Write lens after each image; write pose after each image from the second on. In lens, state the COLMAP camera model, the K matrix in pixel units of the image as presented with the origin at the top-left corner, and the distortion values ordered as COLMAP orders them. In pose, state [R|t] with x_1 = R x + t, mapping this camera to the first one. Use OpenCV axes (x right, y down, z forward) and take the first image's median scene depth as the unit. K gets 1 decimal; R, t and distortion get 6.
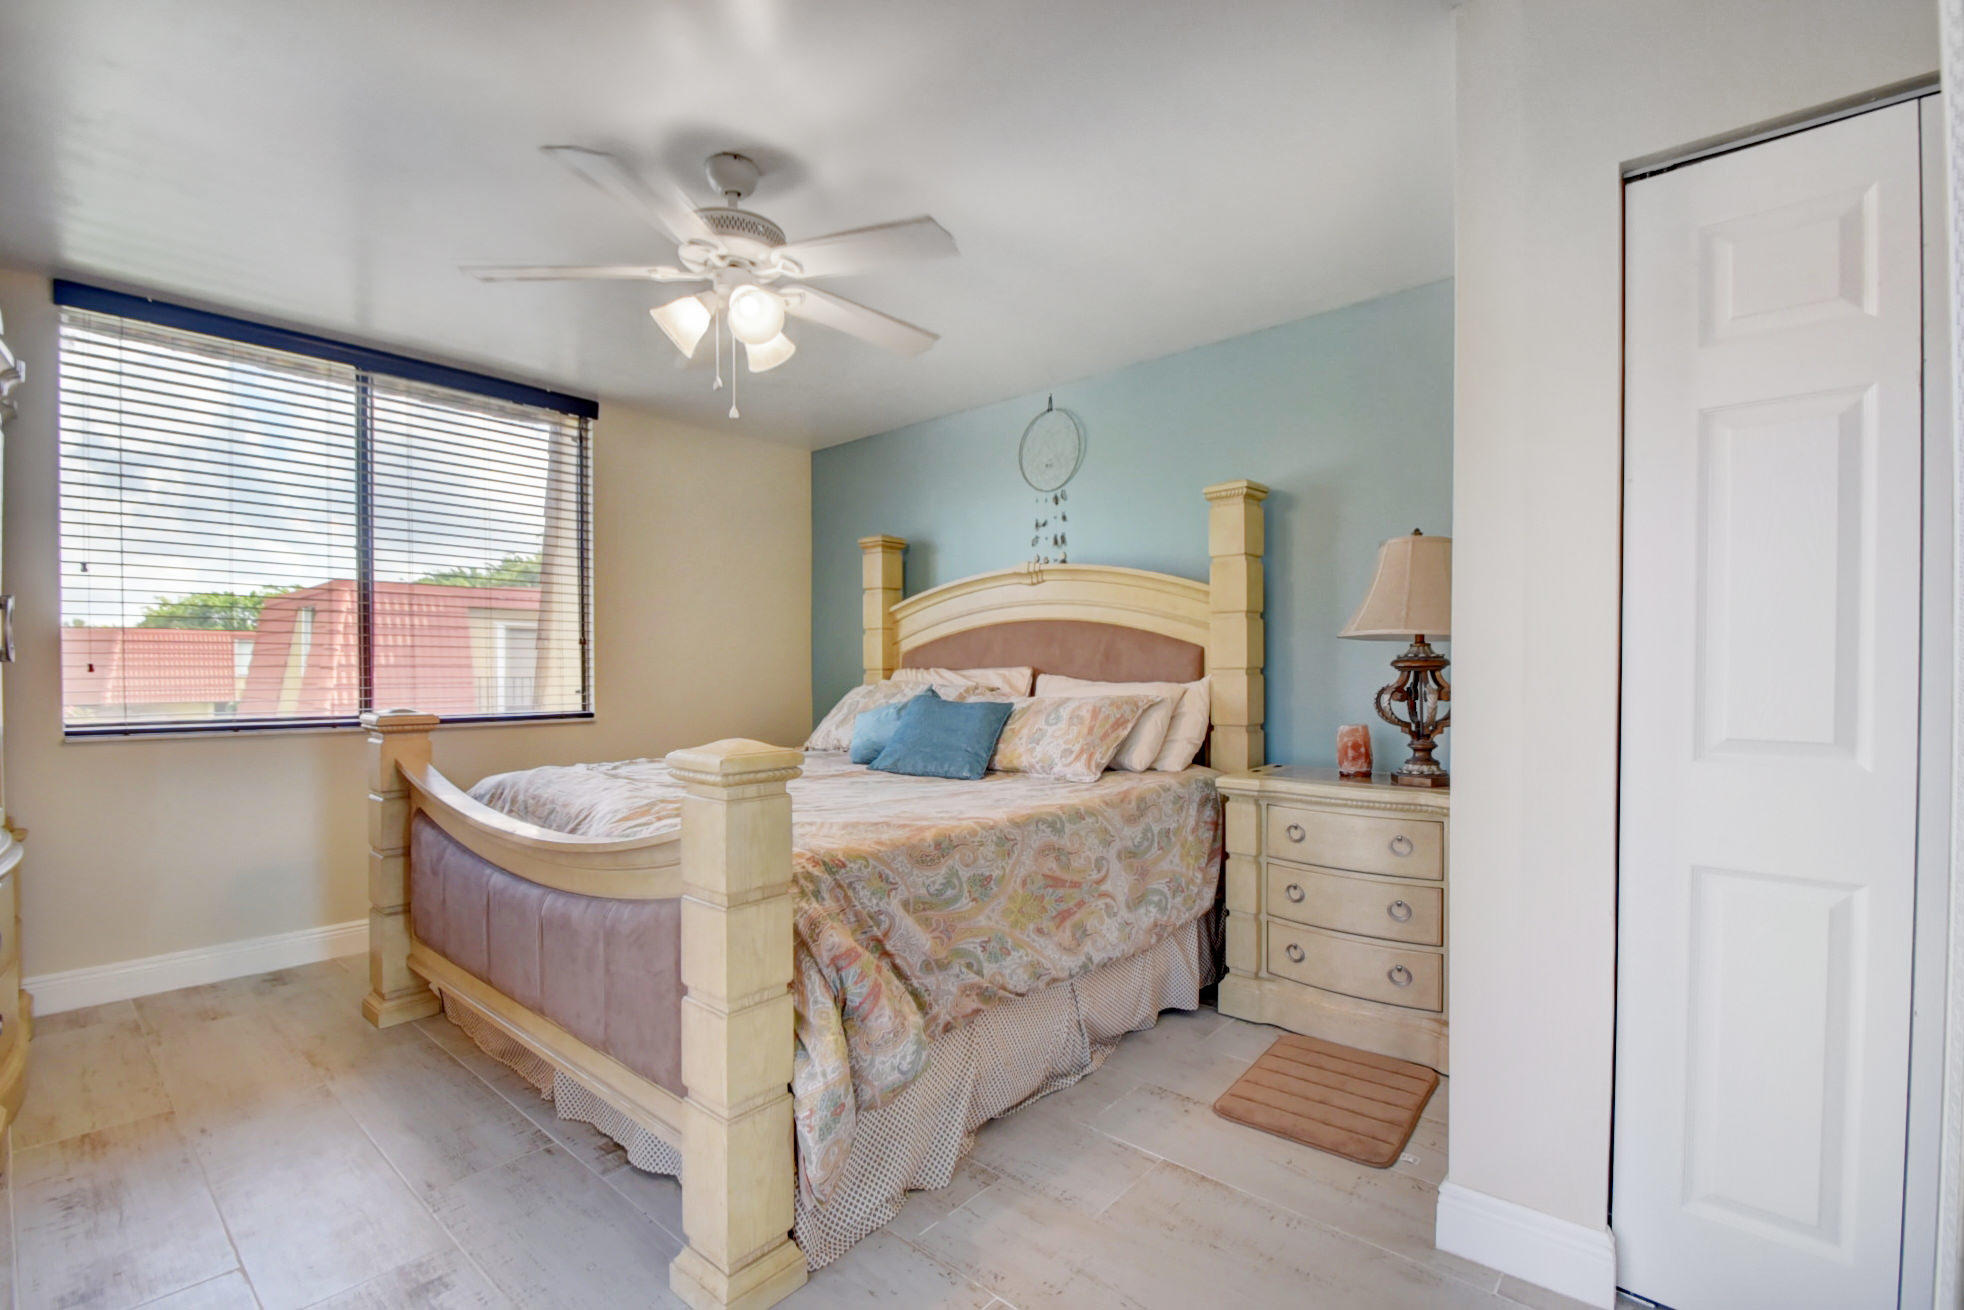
lens RADIAL K [[880.7, 0, 976.4], [0, 880.7, 668.4], [0, 0, 1]] dist [0.003340, -0.007658]
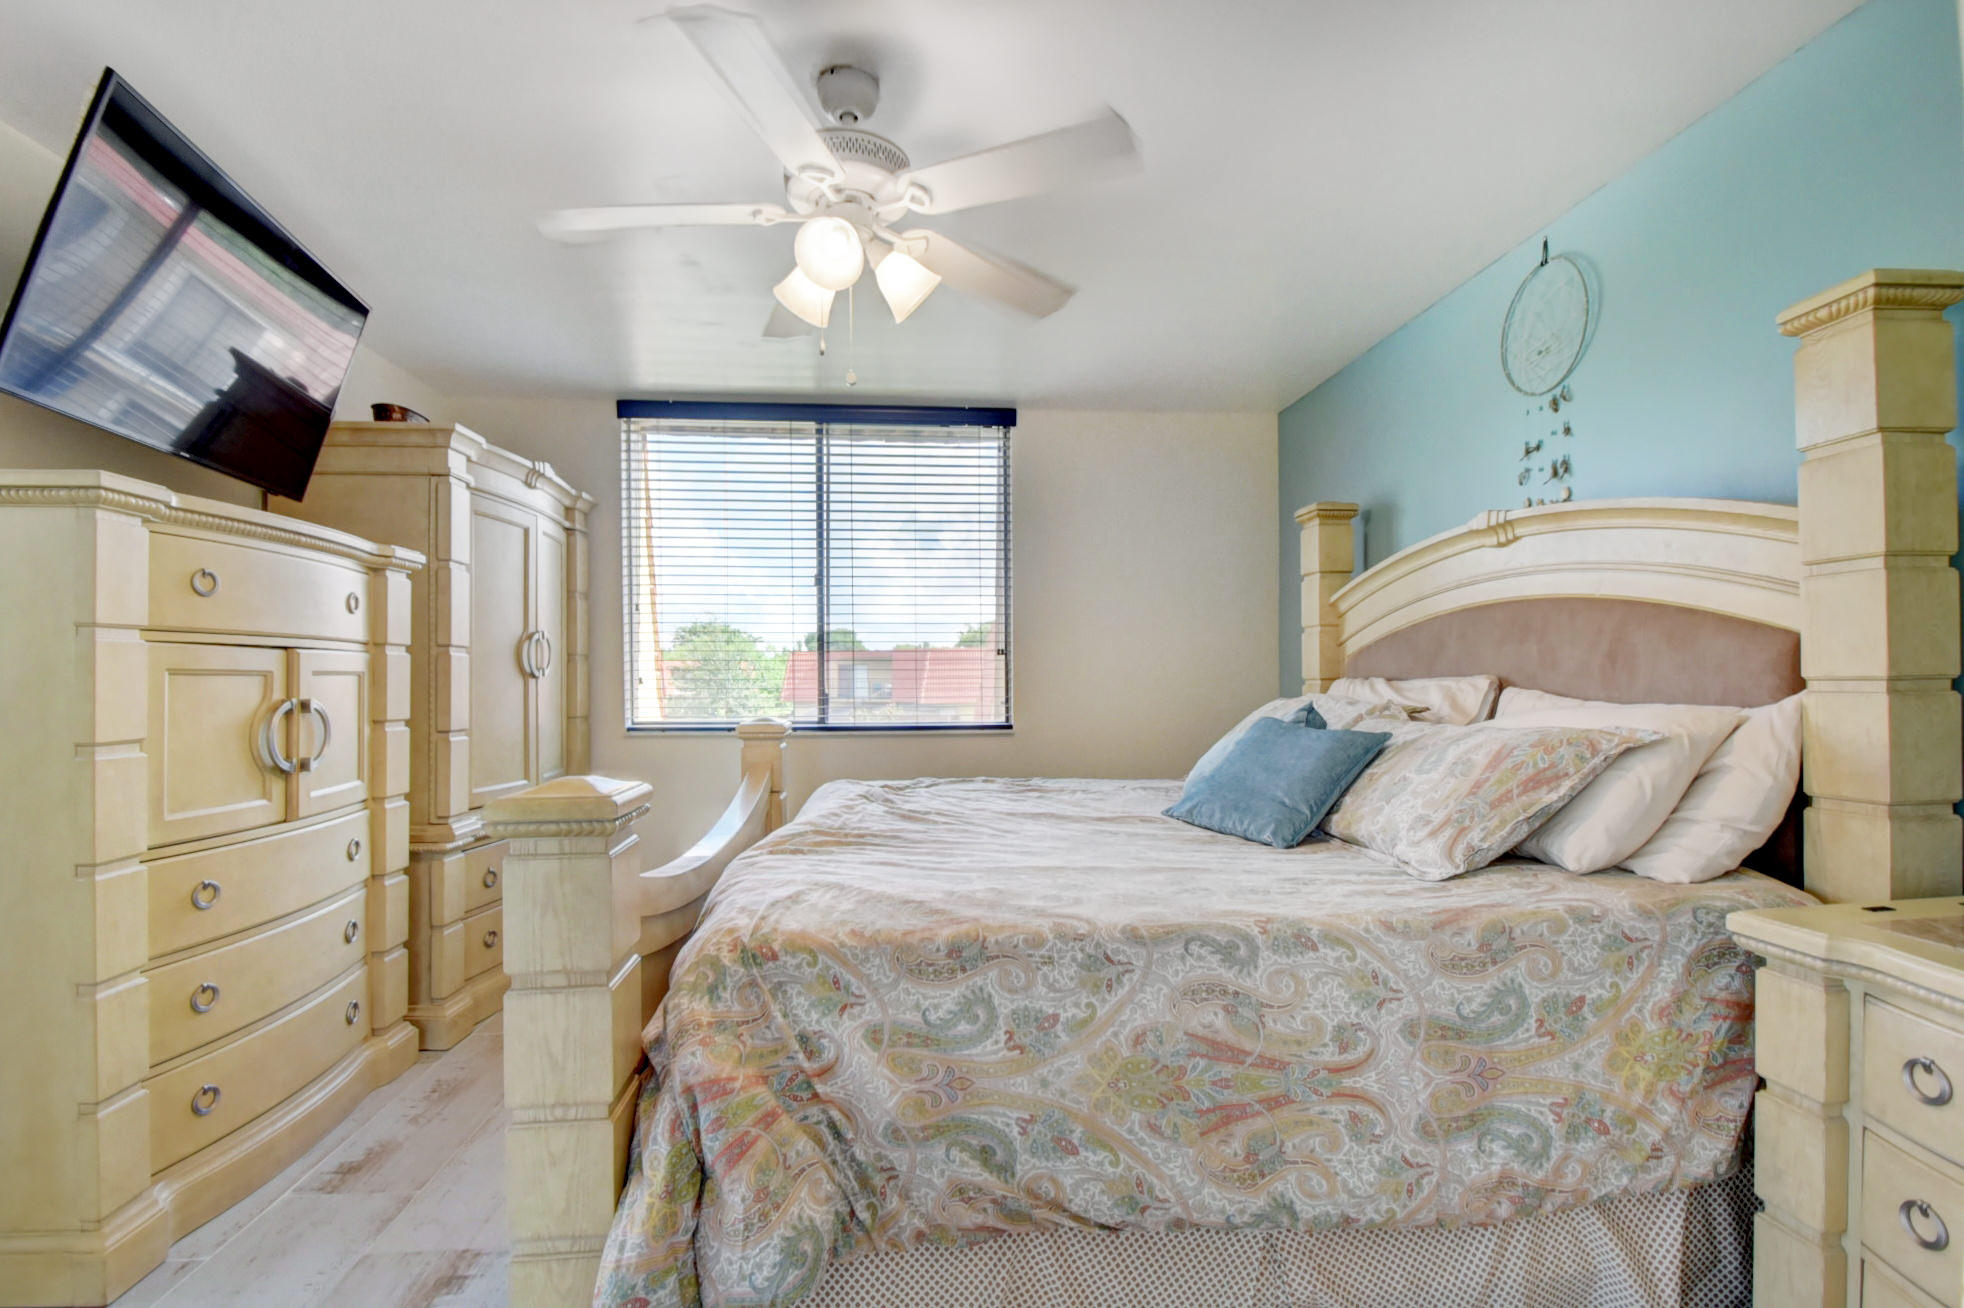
lens RADIAL K [[880.7, 0, 976.8], [0, 880.7, 667.2], [0, 0, 1]] dist [0.003340, -0.007658]
pose [[0.722190, -0.013433, -0.691564, 0.290500], [0.007763, 0.999906, -0.011315, -0.004031], [0.691651, 0.002803, 0.722226, 0.358180]]
